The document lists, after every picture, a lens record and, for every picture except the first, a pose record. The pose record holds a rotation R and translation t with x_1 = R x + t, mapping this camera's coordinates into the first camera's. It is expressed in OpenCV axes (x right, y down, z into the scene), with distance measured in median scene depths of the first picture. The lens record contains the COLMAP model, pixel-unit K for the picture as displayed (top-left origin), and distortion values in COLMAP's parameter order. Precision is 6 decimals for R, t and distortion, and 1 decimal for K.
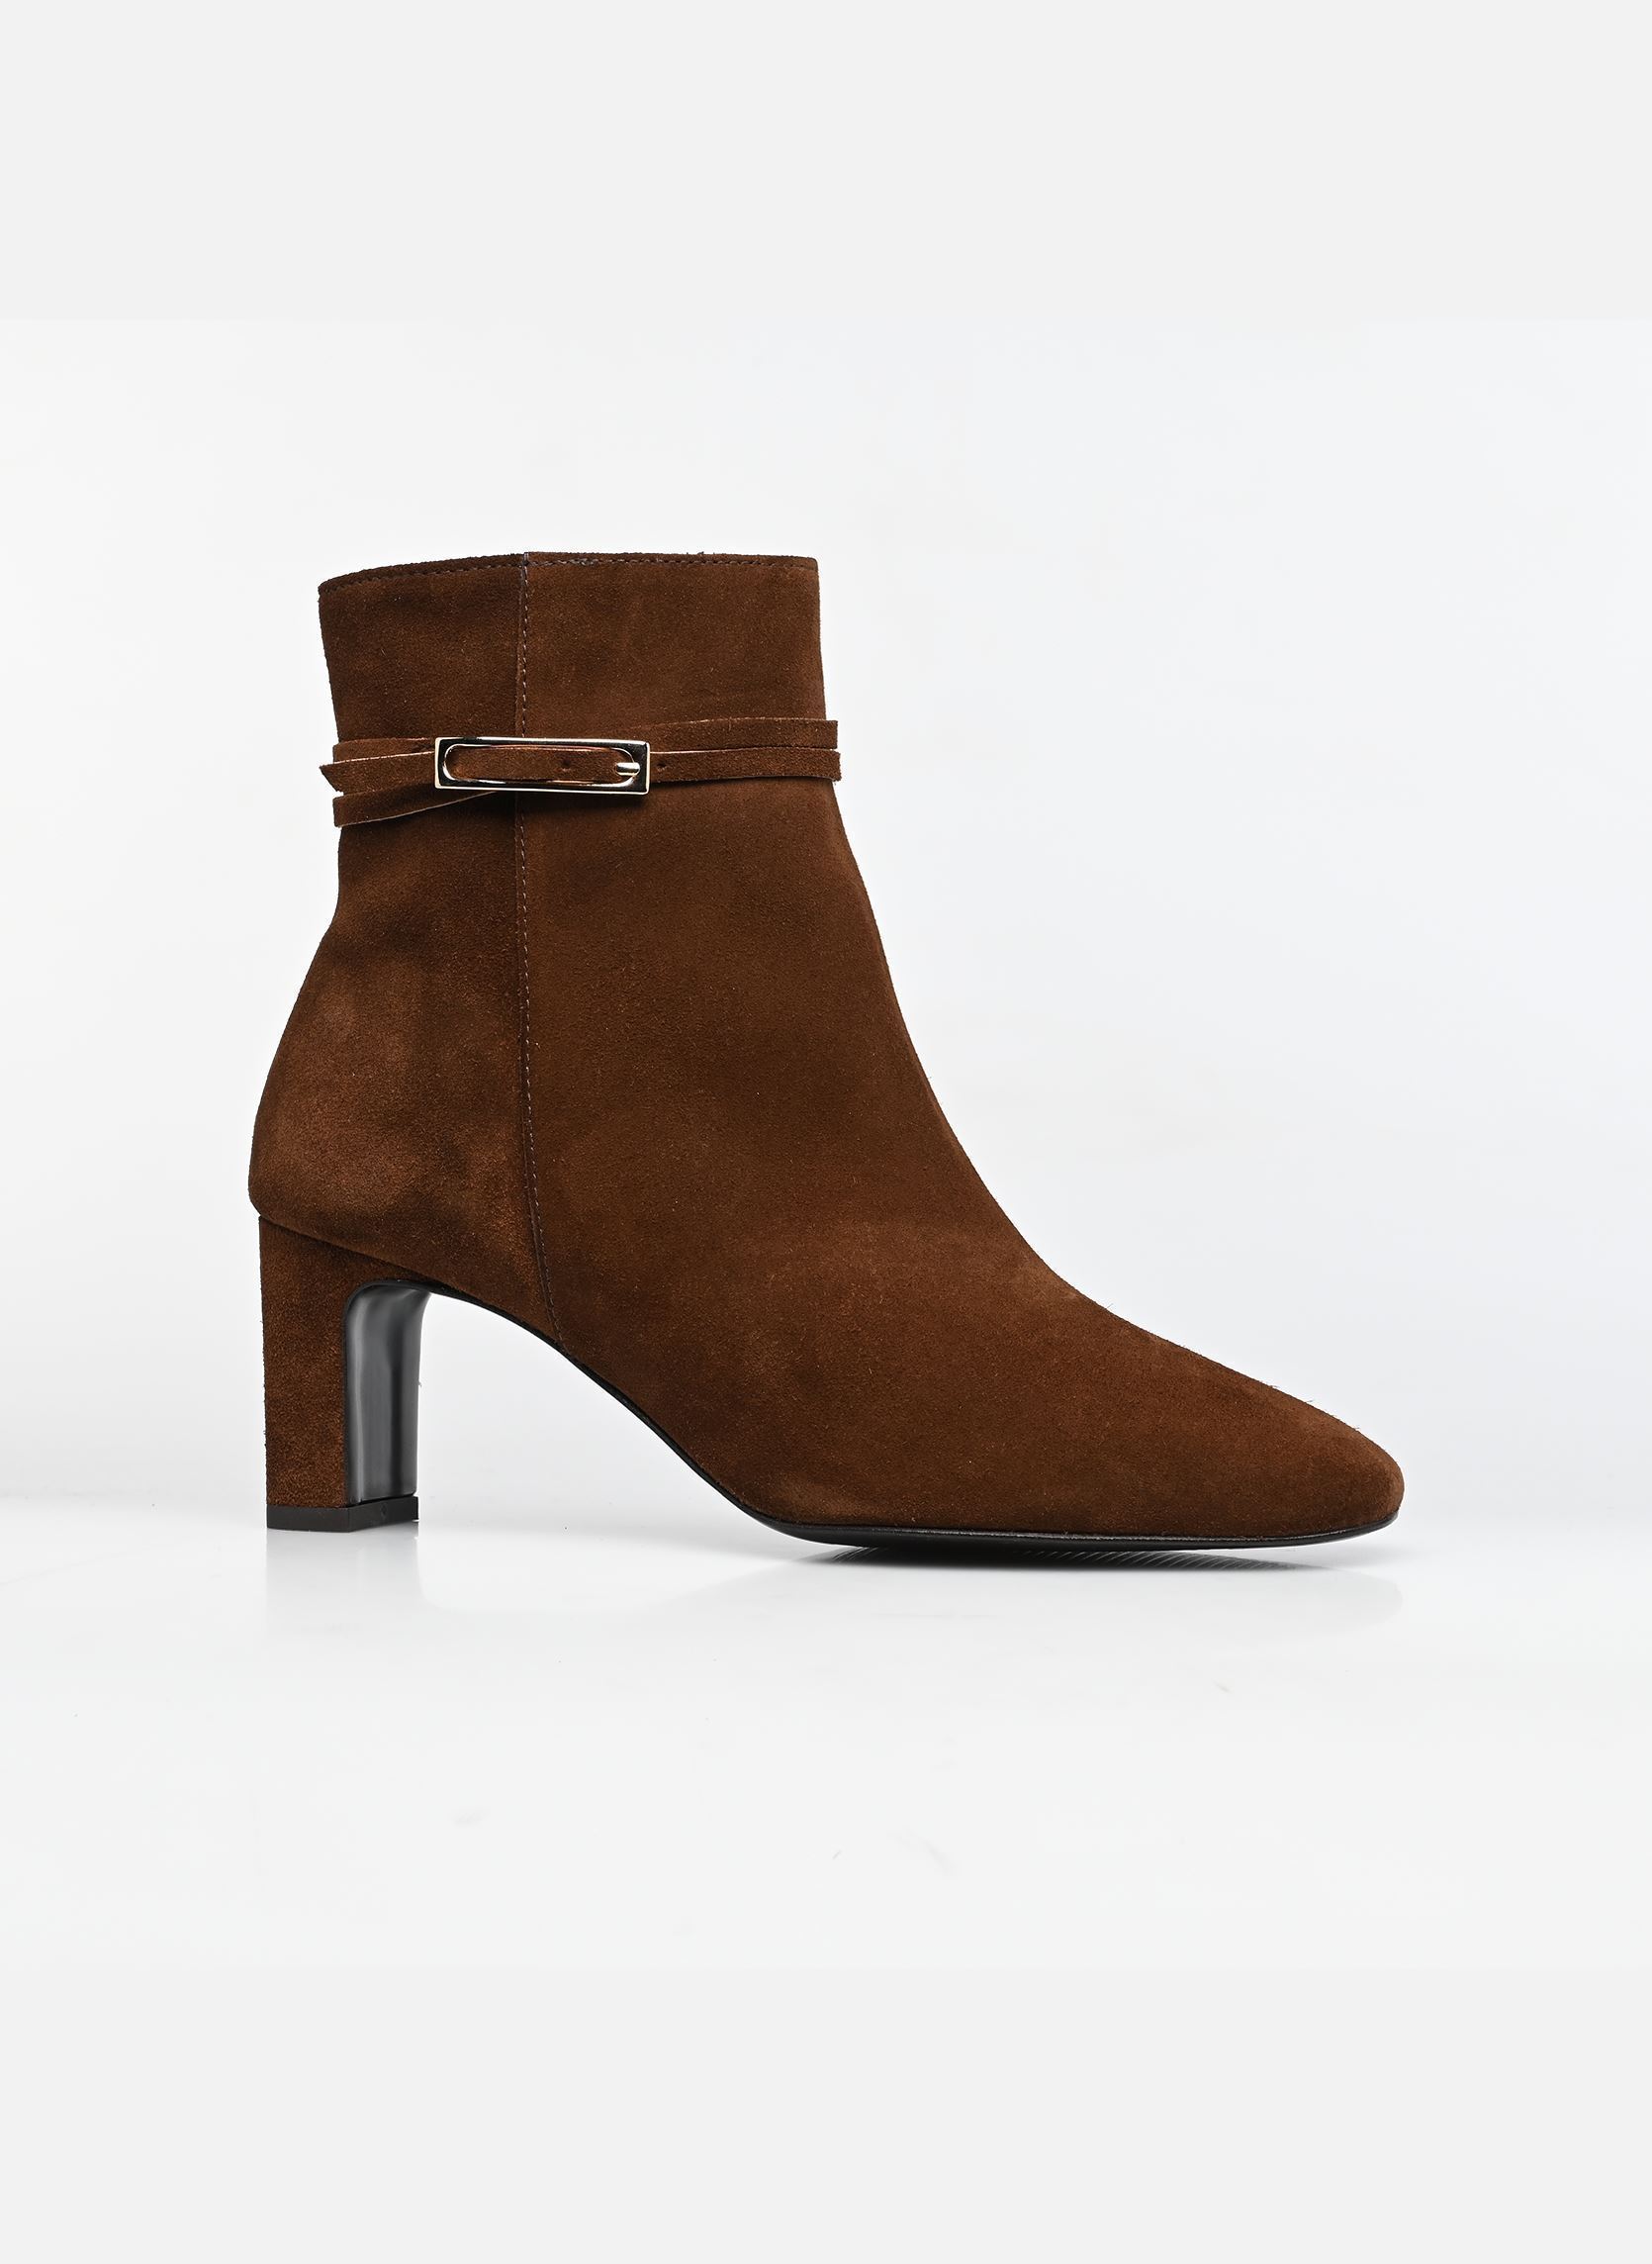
lens RADIAL K [[7422.2, 0, 826.2], [0, 7422.2, 1132.3], [0, 0, 1]] dist [-0.277671, 0.000000]
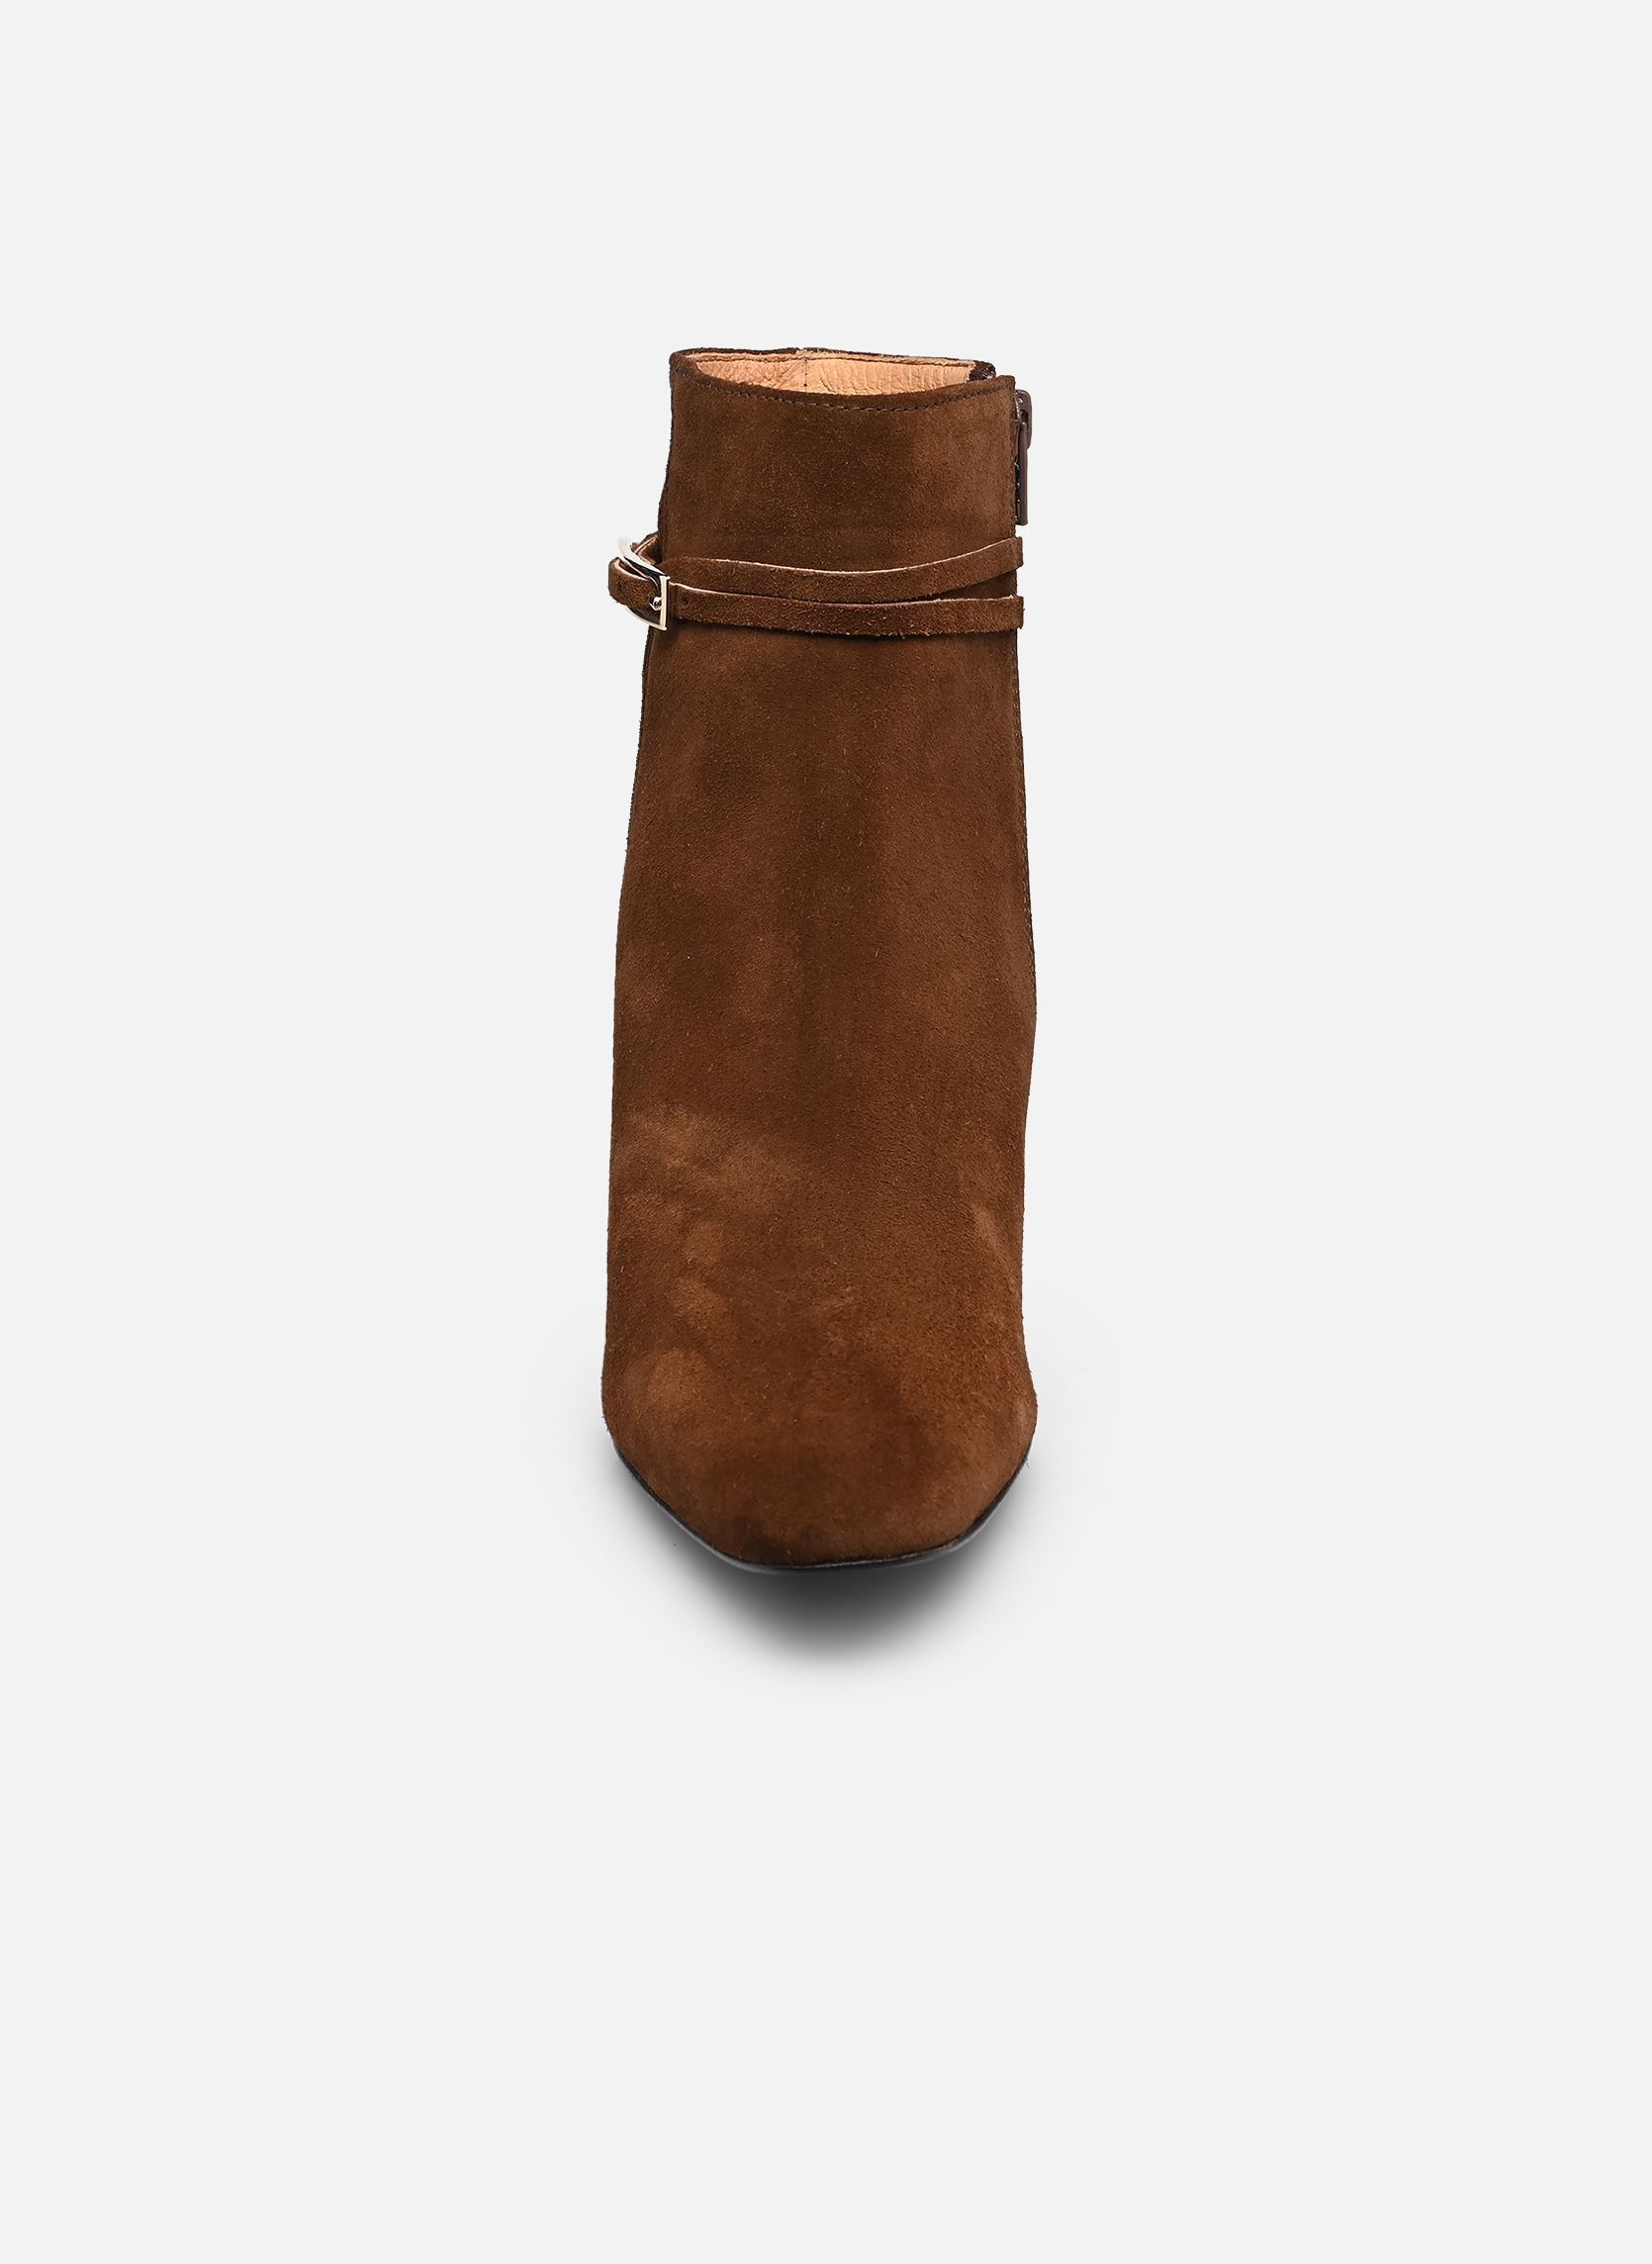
lens RADIAL K [[7422.2, 0, 825.8], [0, 7422.2, 1131.9], [0, 0, 1]] dist [-0.277671, 0.000000]
pose [[0.311131, 0.221848, -0.924111, 0.884404], [-0.021940, 0.973790, 0.226387, -0.200100], [0.950114, -0.050161, 0.307843, 0.718281]]
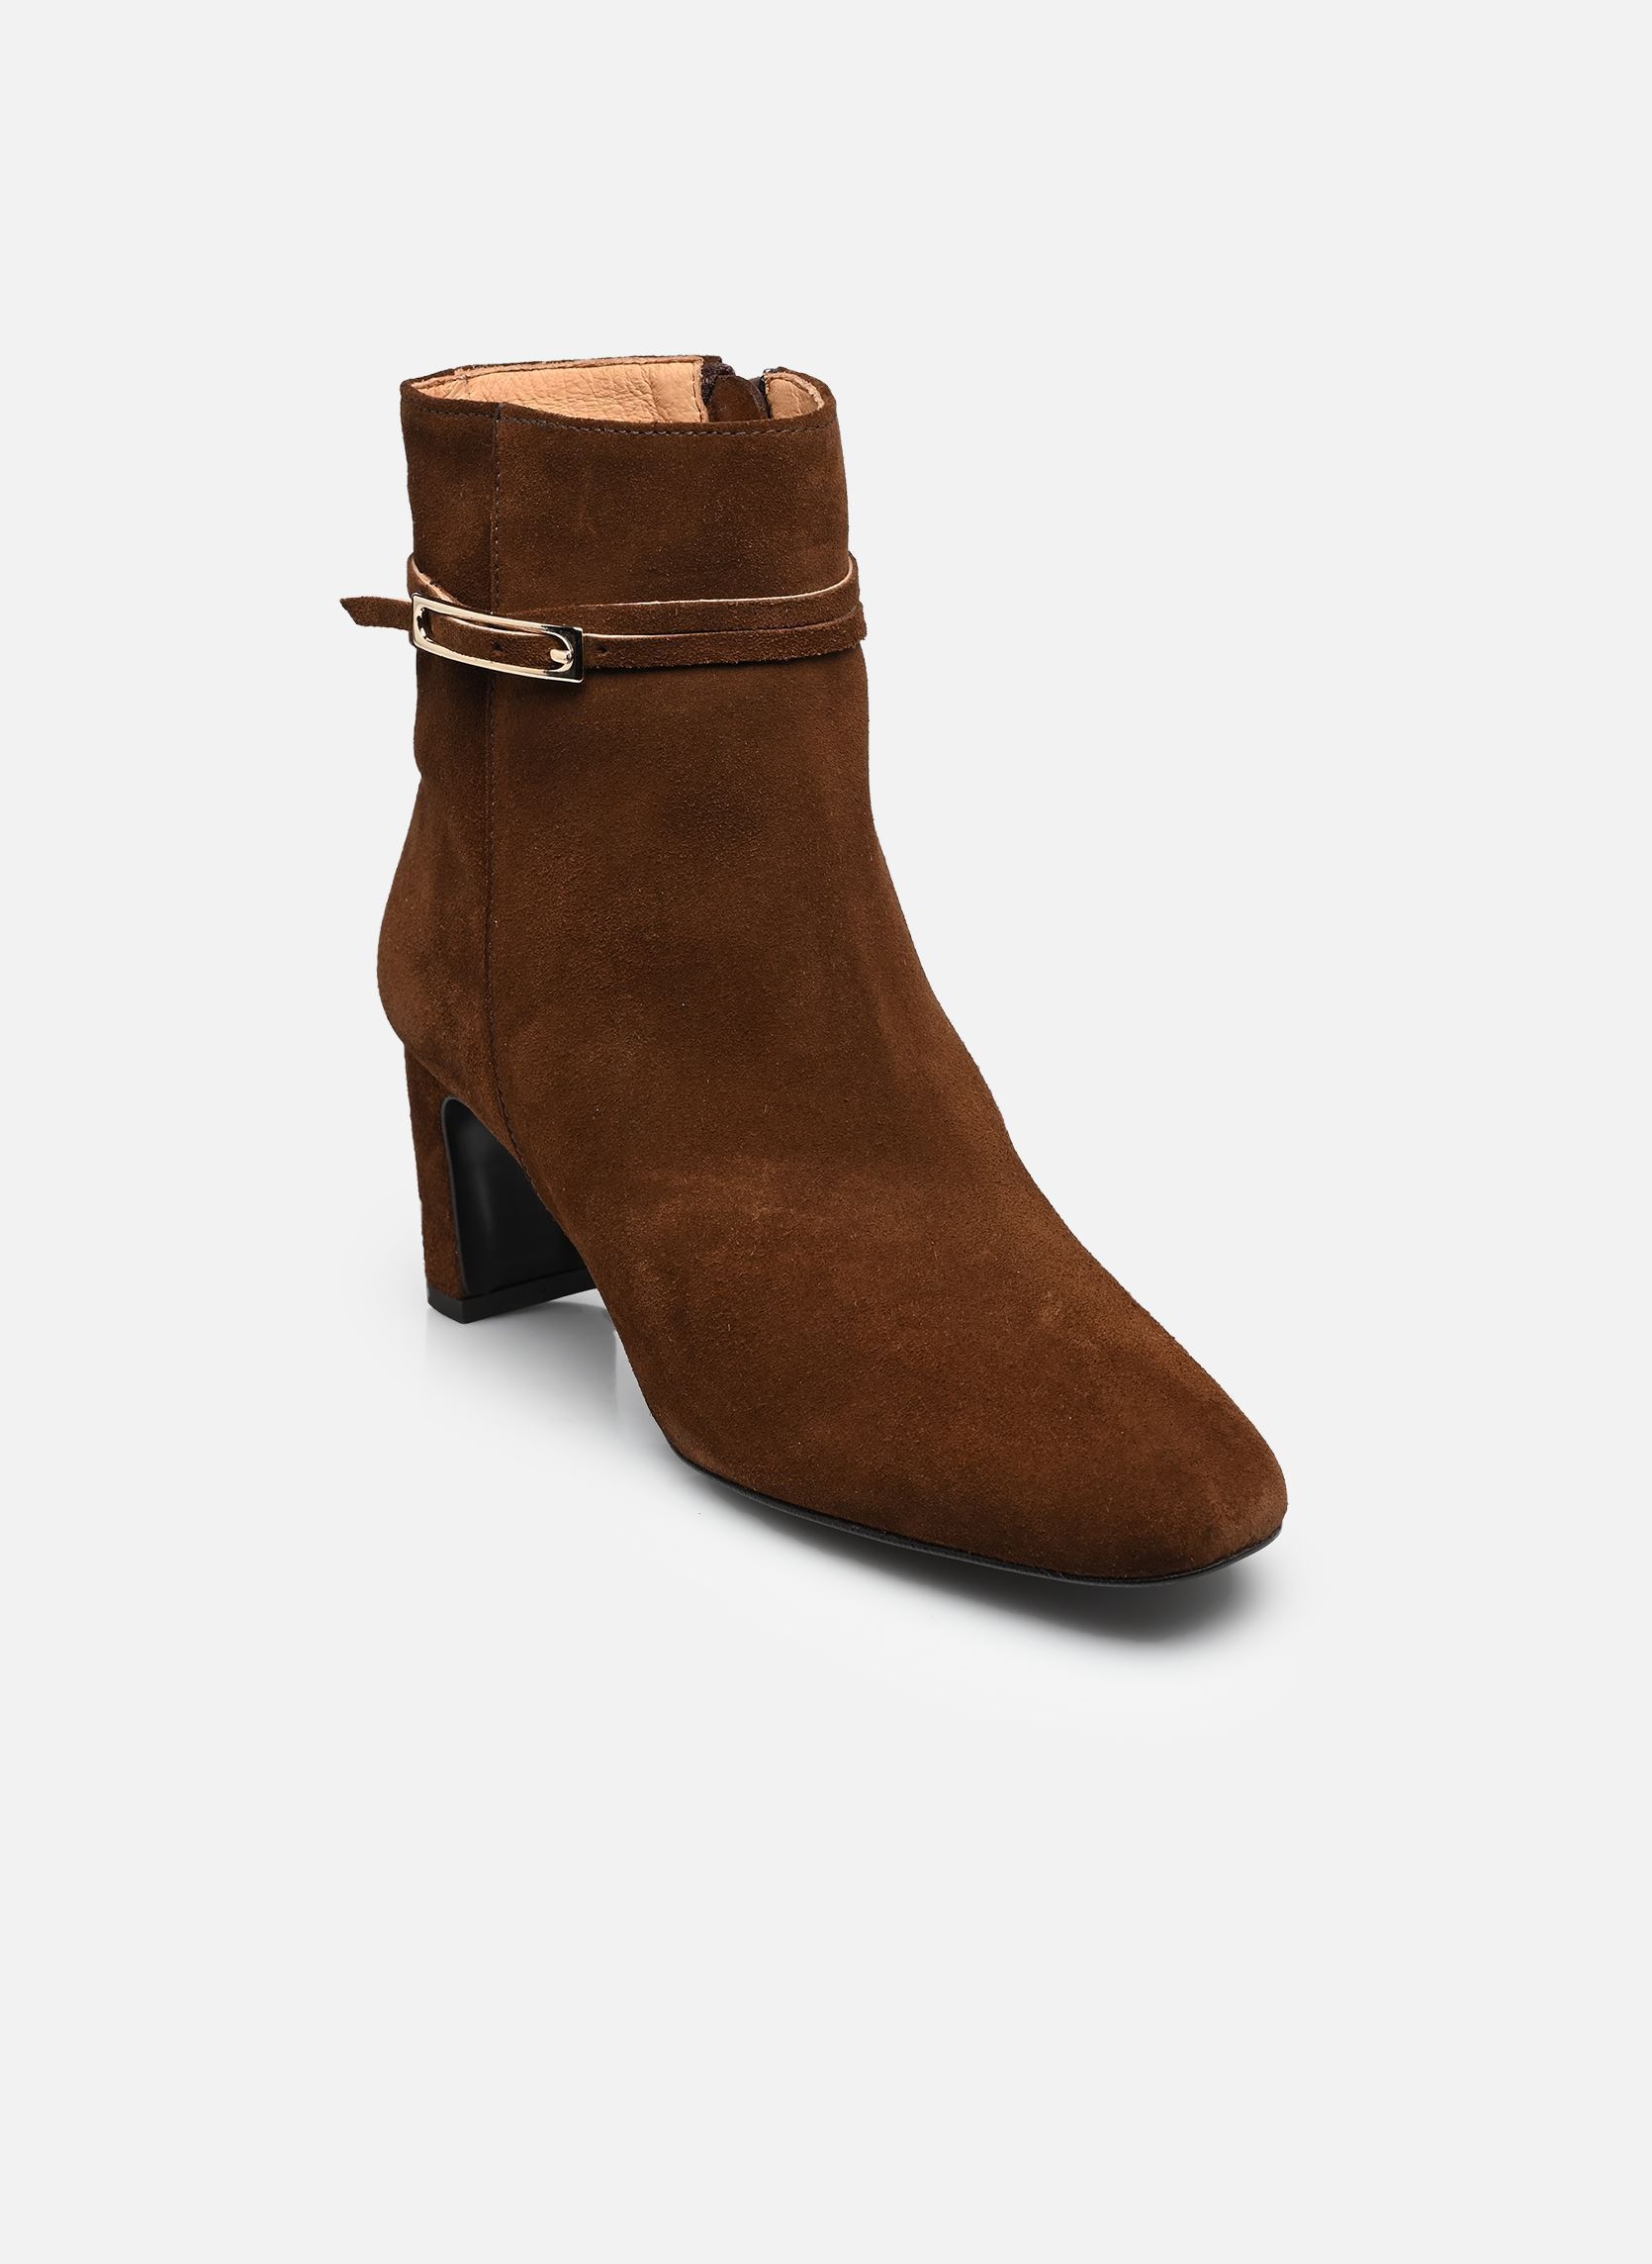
lens RADIAL K [[7422.2, 0, 826.2], [0, 7422.2, 1131.6], [0, 0, 1]] dist [-0.277671, 0.000000]
pose [[0.826880, 0.151226, -0.541664, 0.519345], [0.020599, 0.954376, 0.297896, -0.270521], [0.562001, -0.257481, 0.786040, 0.261257]]
